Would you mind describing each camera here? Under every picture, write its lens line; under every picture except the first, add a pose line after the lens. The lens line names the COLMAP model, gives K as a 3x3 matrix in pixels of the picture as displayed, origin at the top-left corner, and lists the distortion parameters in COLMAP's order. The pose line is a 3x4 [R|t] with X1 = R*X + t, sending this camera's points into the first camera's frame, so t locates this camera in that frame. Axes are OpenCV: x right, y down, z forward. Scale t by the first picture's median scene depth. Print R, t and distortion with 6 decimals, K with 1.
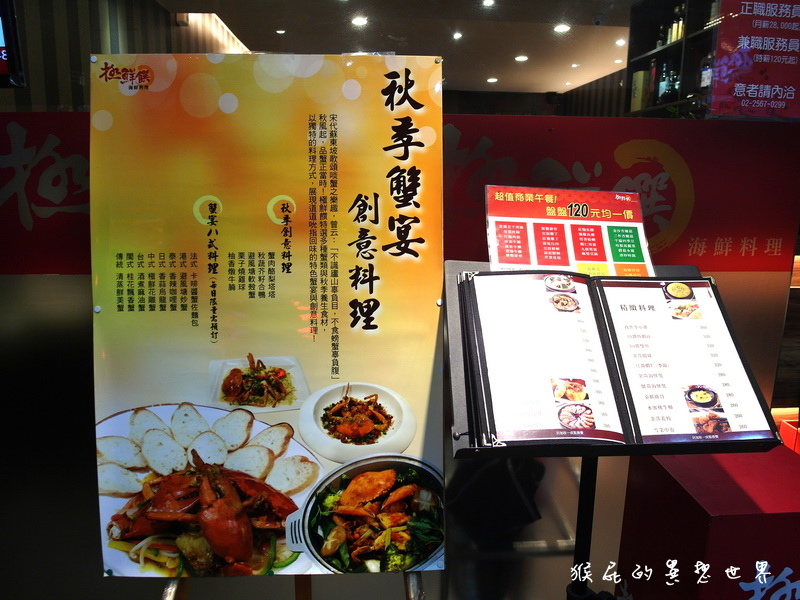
lens RADIAL K [[594.5, 0, 400.0], [0, 594.5, 300.0], [0, 0, 1]] dist [-0.055336, -0.003942]
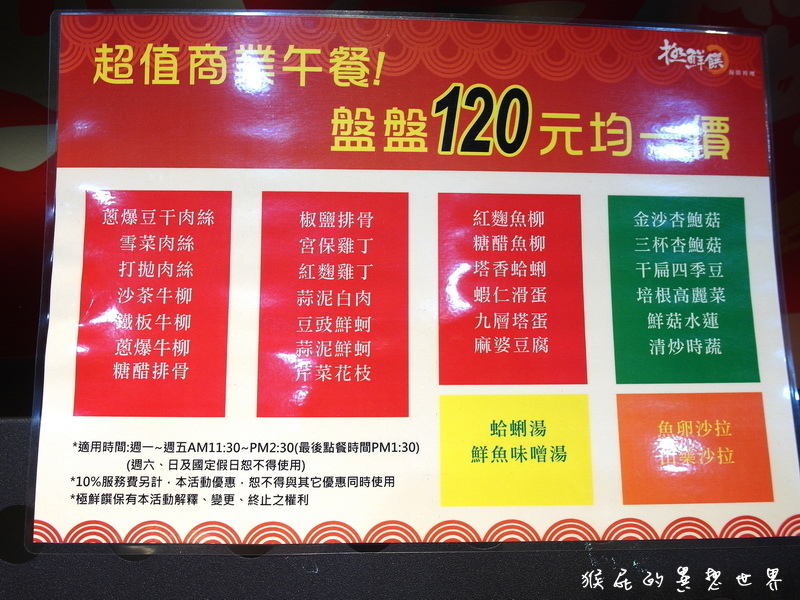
lens RADIAL K [[594.5, 0, 400.0], [0, 594.5, 300.0], [0, 0, 1]] dist [-0.055336, -0.003942]
pose [[0.999578, -0.005912, -0.028456, 0.282010], [0.014595, 0.948790, 0.315570, -0.161261], [0.025133, -0.315852, 0.948475, 0.784963]]
